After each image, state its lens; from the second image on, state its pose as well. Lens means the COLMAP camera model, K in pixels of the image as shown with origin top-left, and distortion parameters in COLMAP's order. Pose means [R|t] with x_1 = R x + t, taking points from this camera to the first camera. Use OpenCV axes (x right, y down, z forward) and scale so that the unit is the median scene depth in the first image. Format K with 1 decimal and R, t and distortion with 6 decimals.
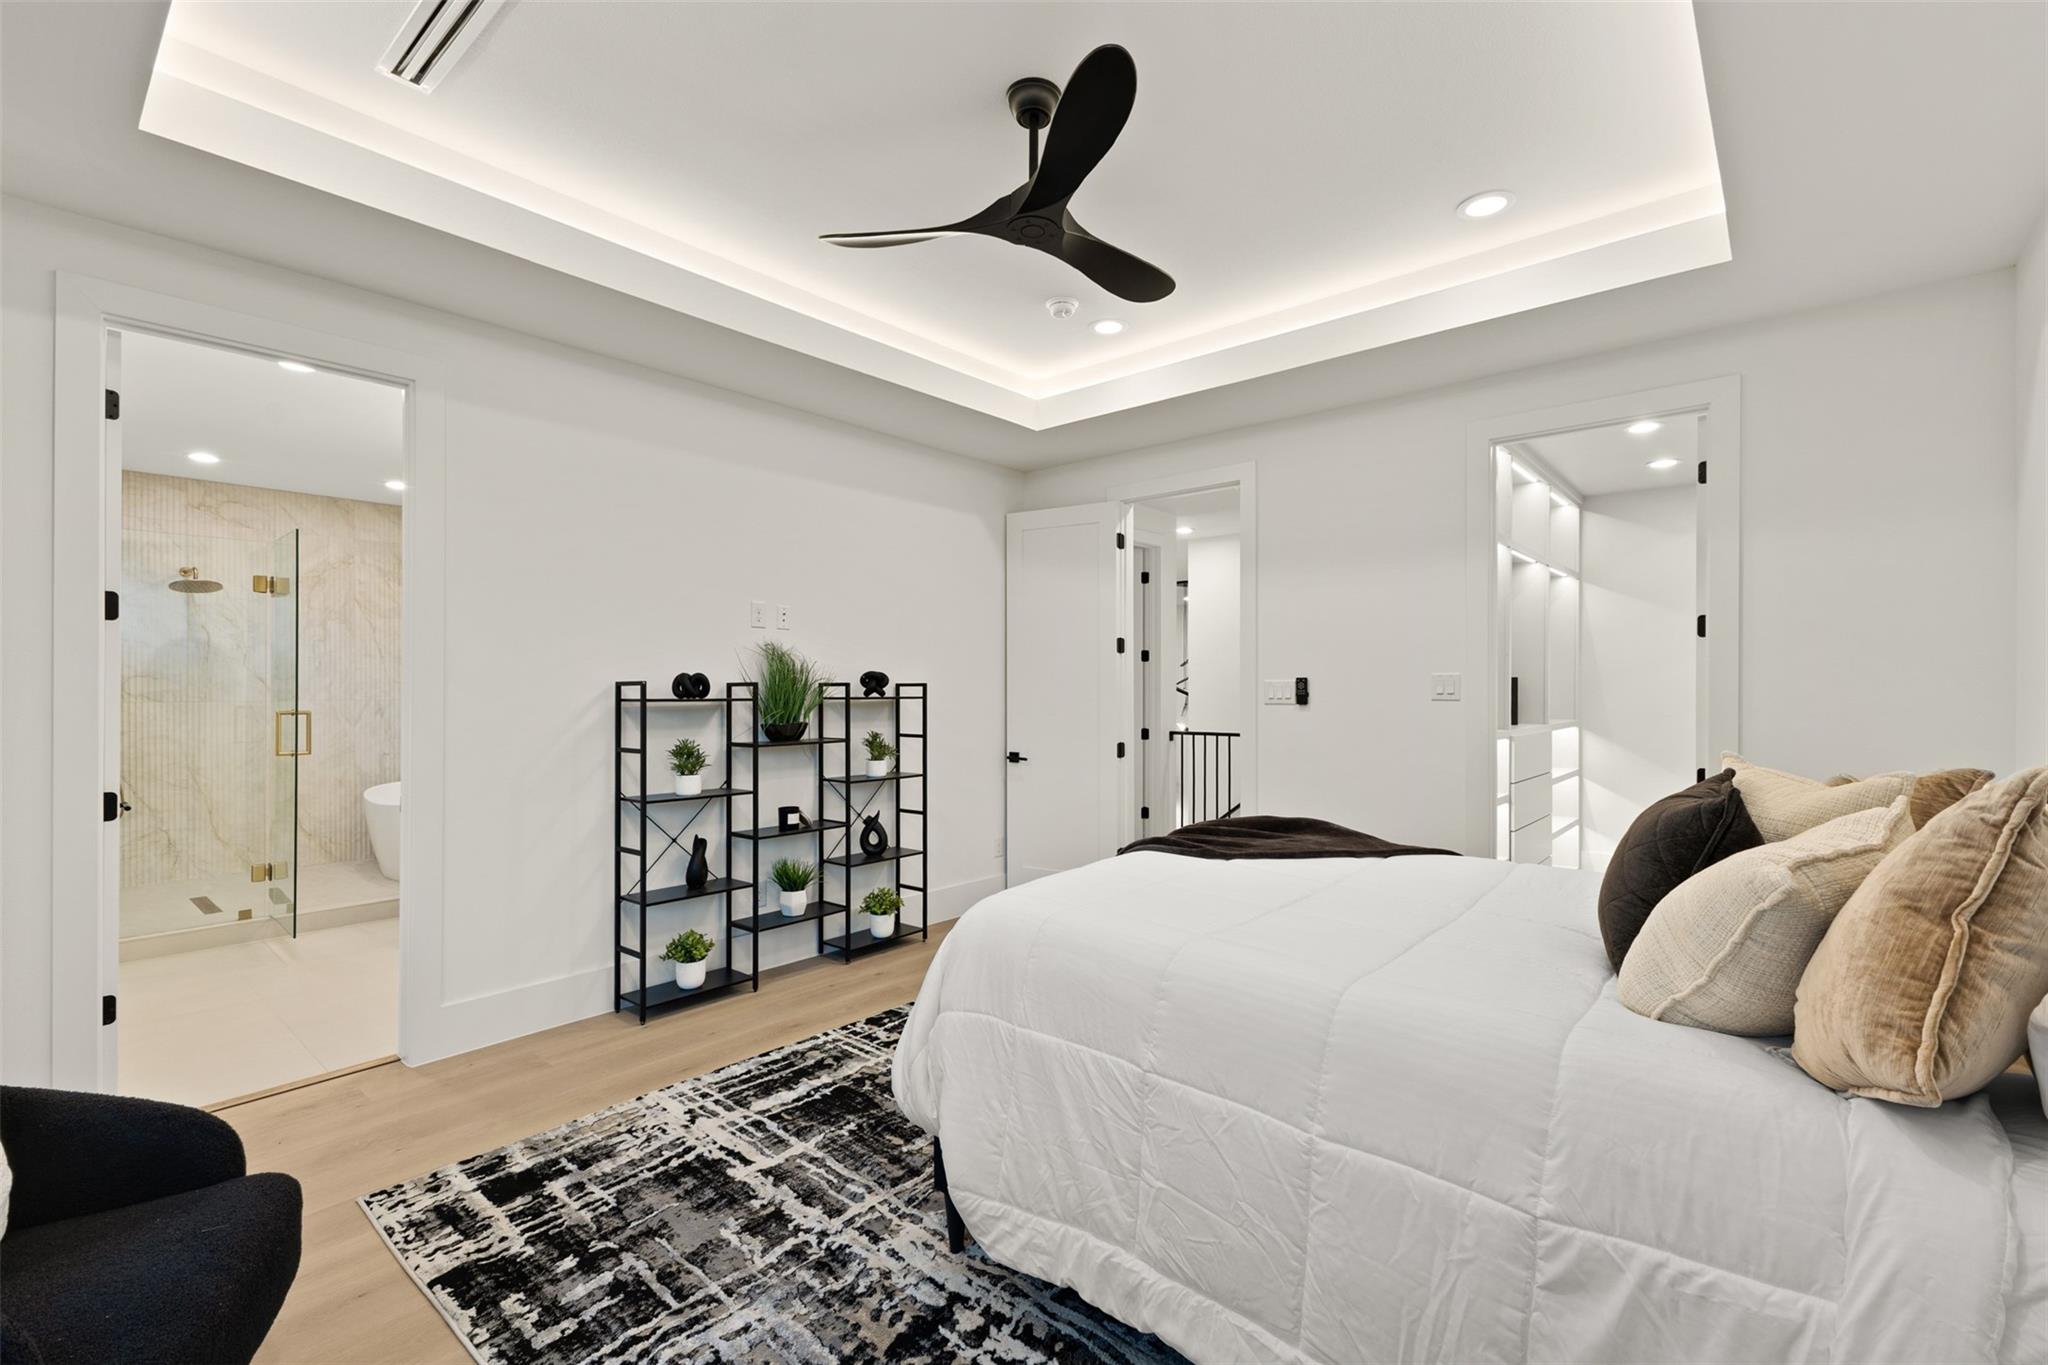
lens RADIAL K [[891.9, 0, 1019.9], [0, 891.9, 685.1], [0, 0, 1]] dist [0.011056, -0.001929]
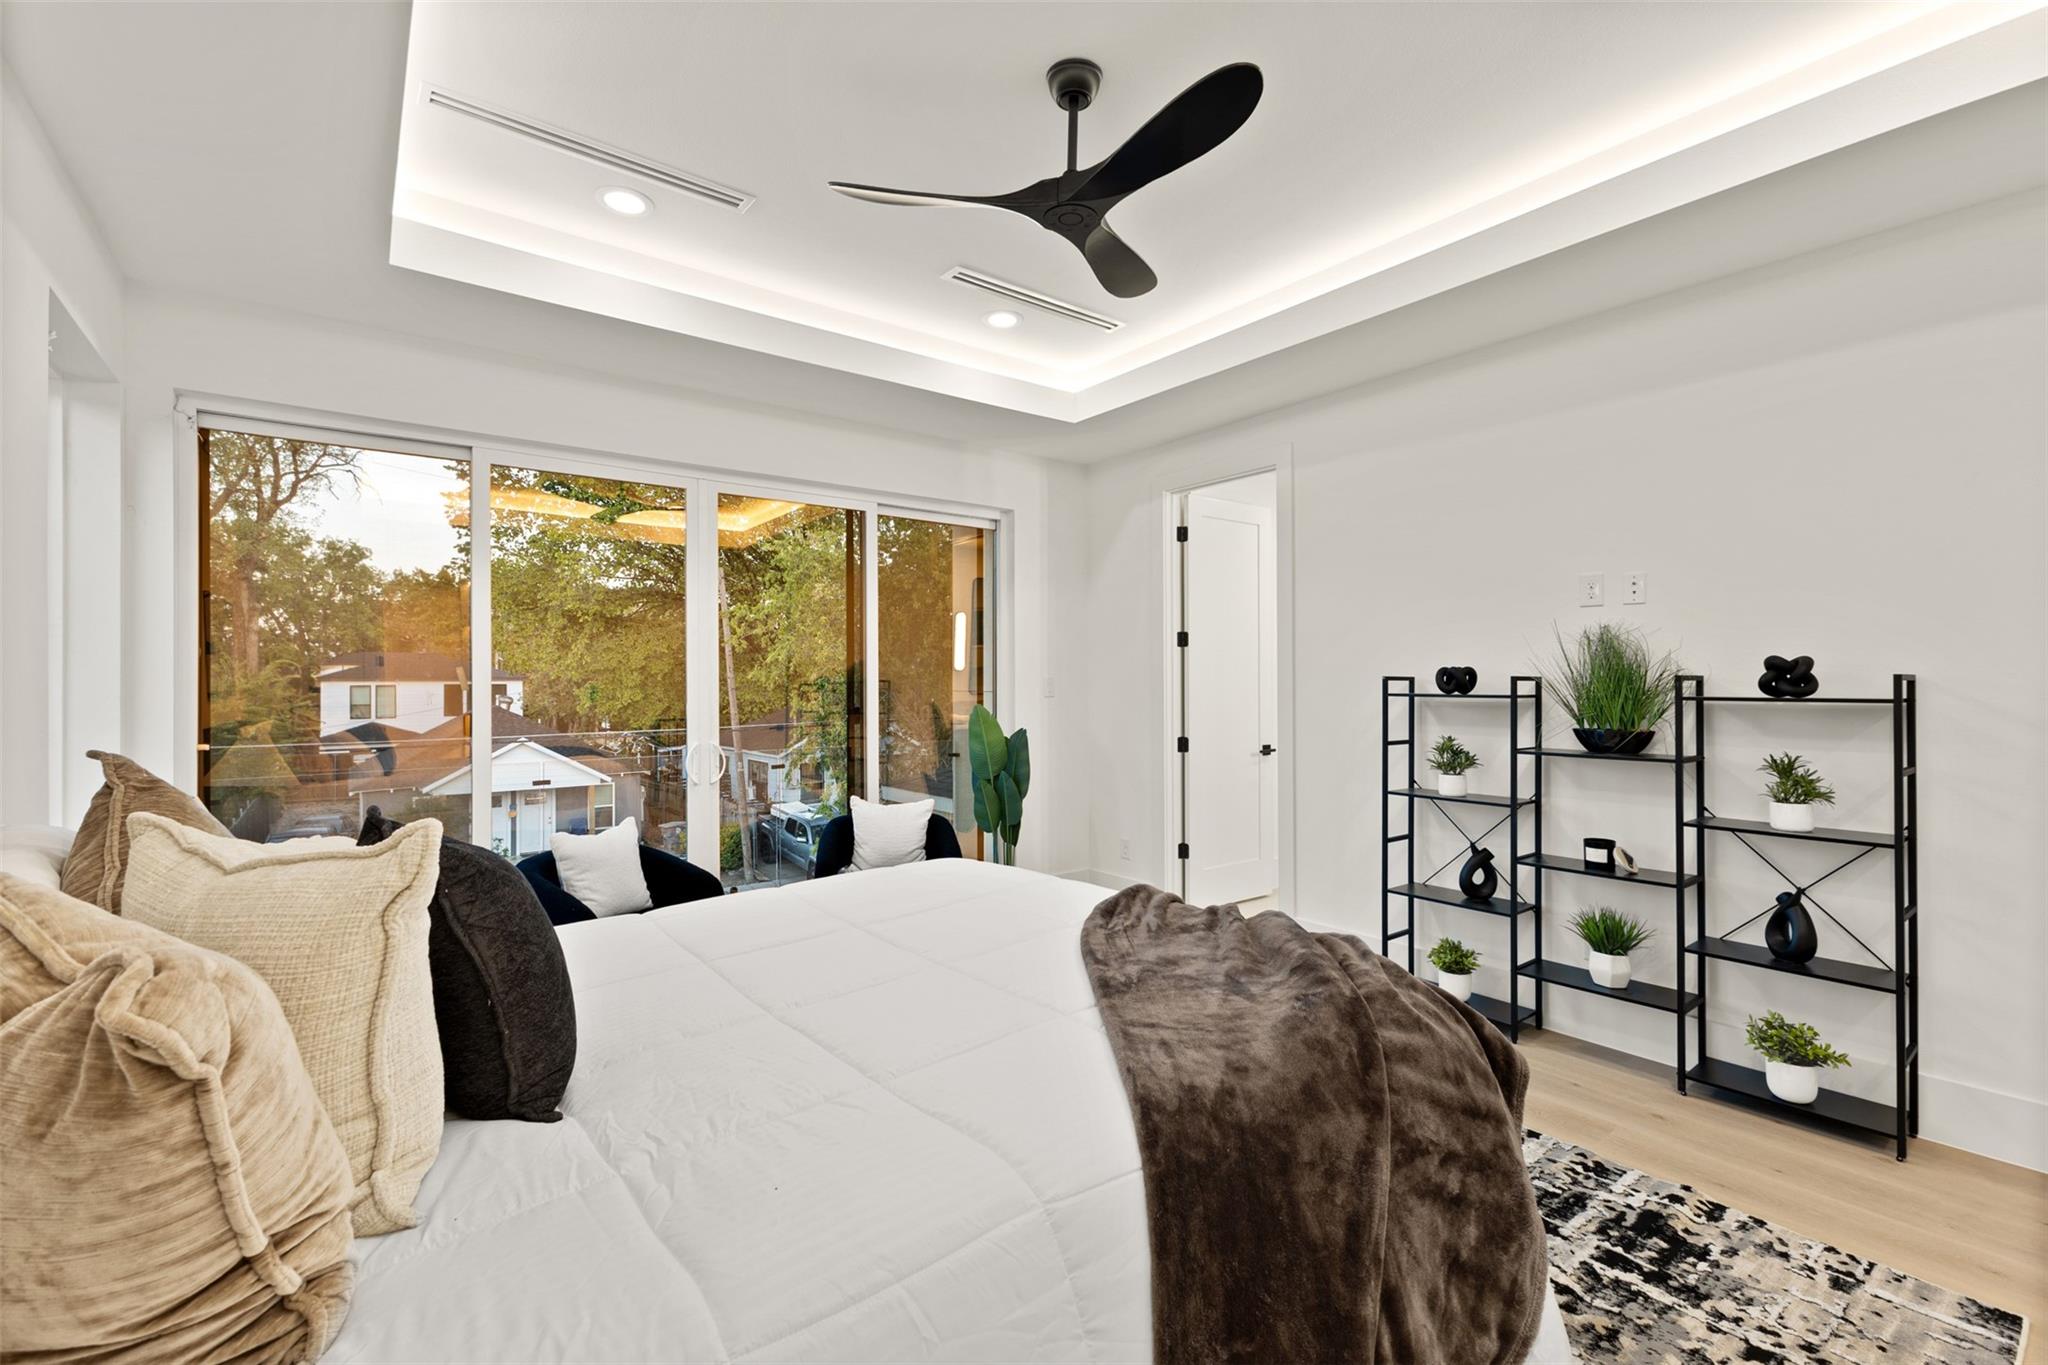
lens RADIAL K [[891.9, 0, 1015.1], [0, 891.9, 673.4], [0, 0, 1]] dist [0.011056, -0.001929]
pose [[-0.204714, -0.009465, -0.978776, 0.667635], [0.004061, 0.999936, -0.010519, 0.001640], [0.978813, -0.006128, -0.204663, 0.758051]]
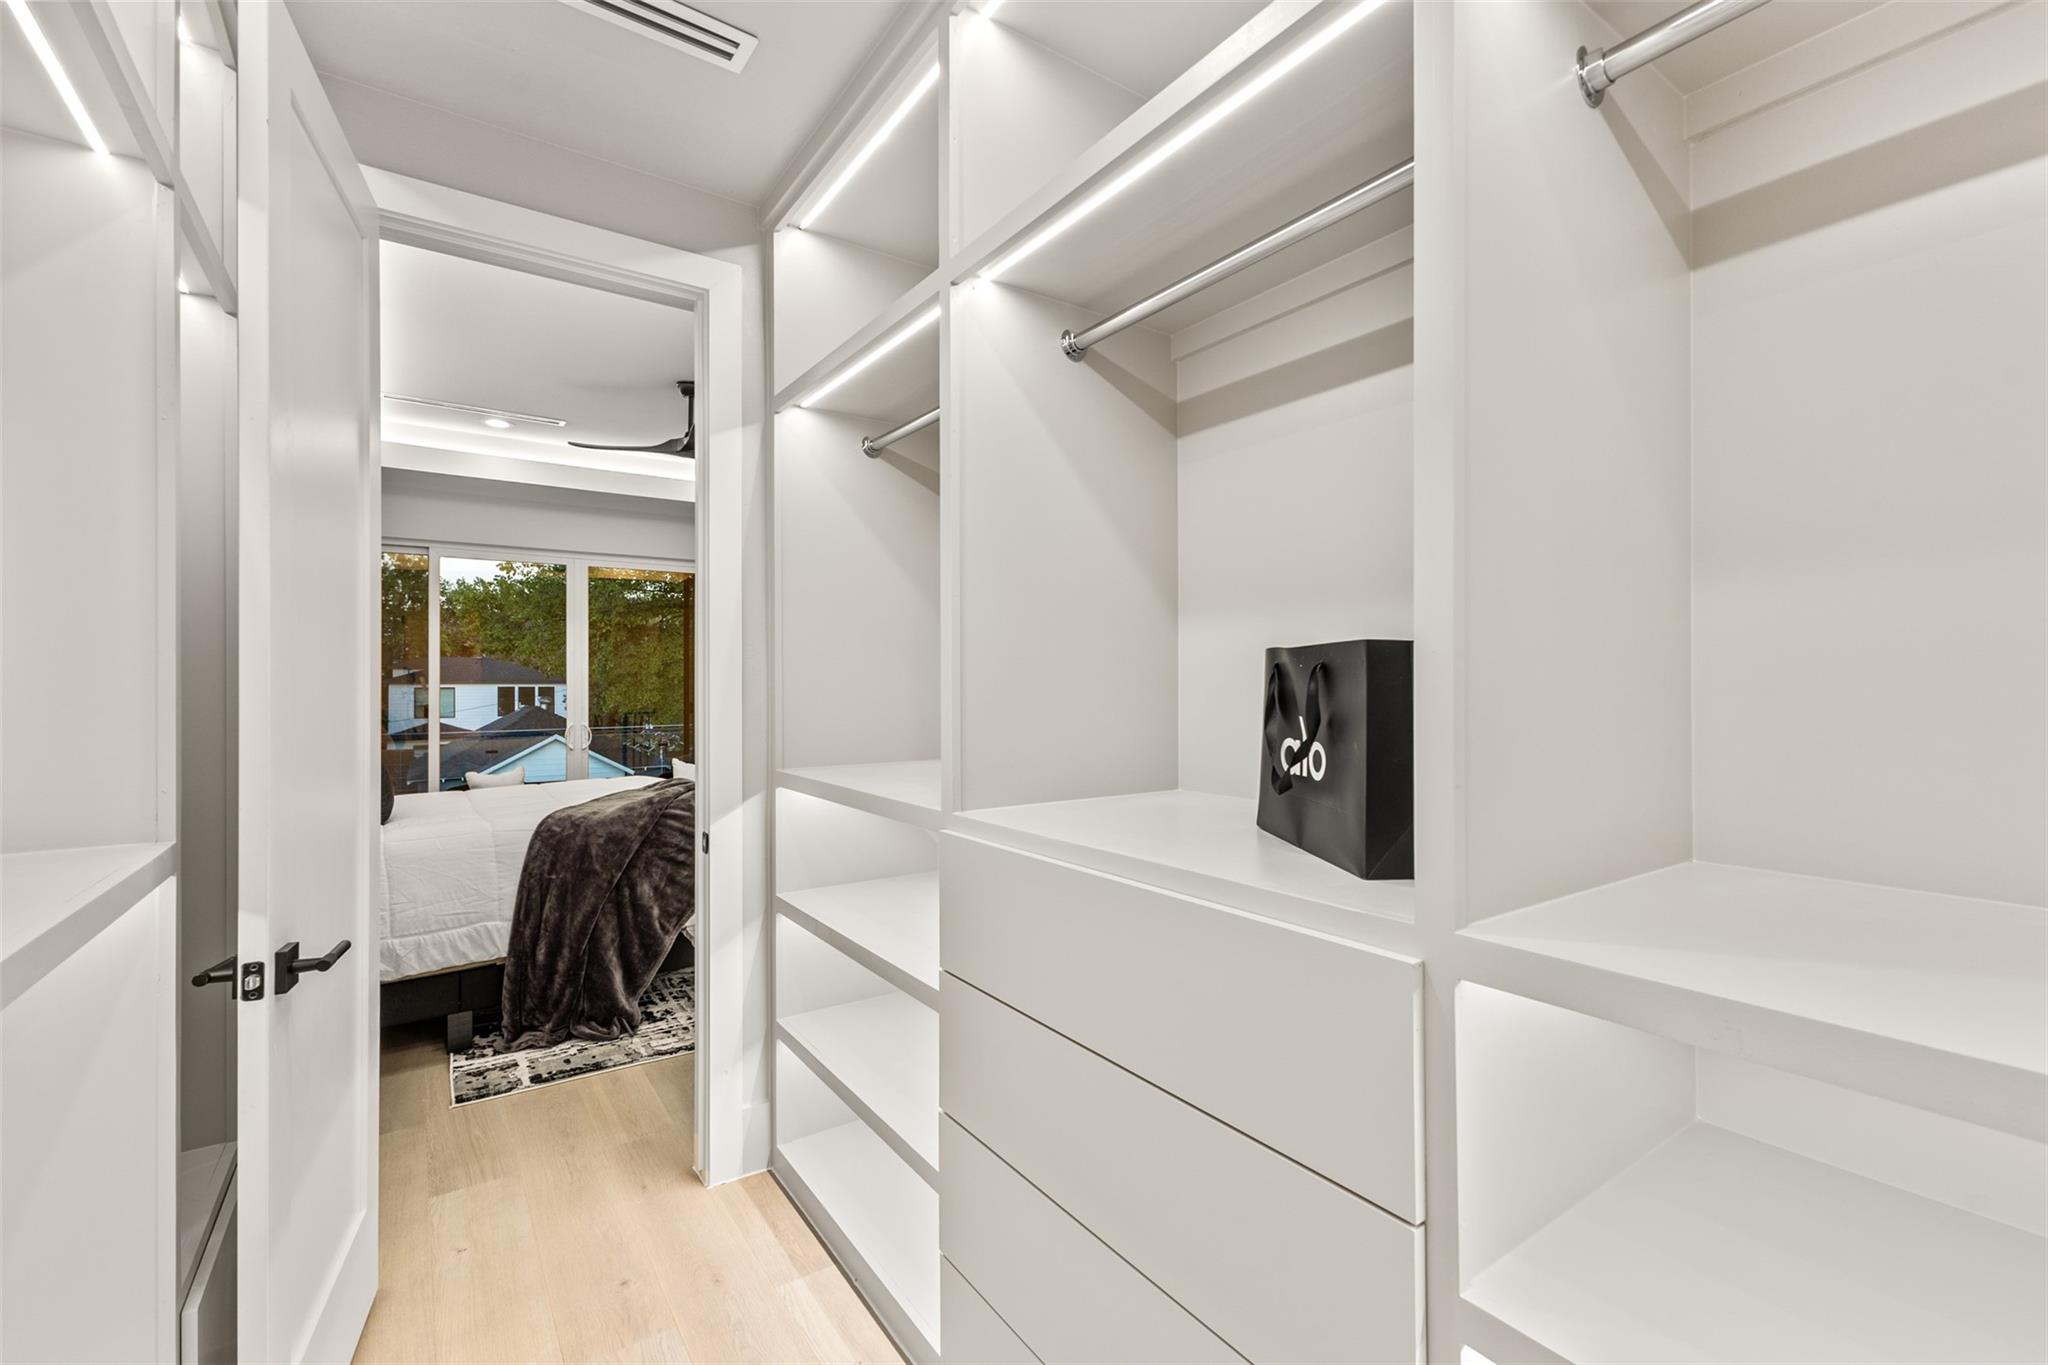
lens RADIAL K [[891.9, 0, 1018.0], [0, 891.9, 688.5], [0, 0, 1]] dist [0.011056, -0.001929]
pose [[-0.256627, -0.000579, -0.966510, 1.093122], [-0.002493, 0.999997, 0.000063, 0.004976], [0.966507, 0.002426, -0.256628, 1.361505]]
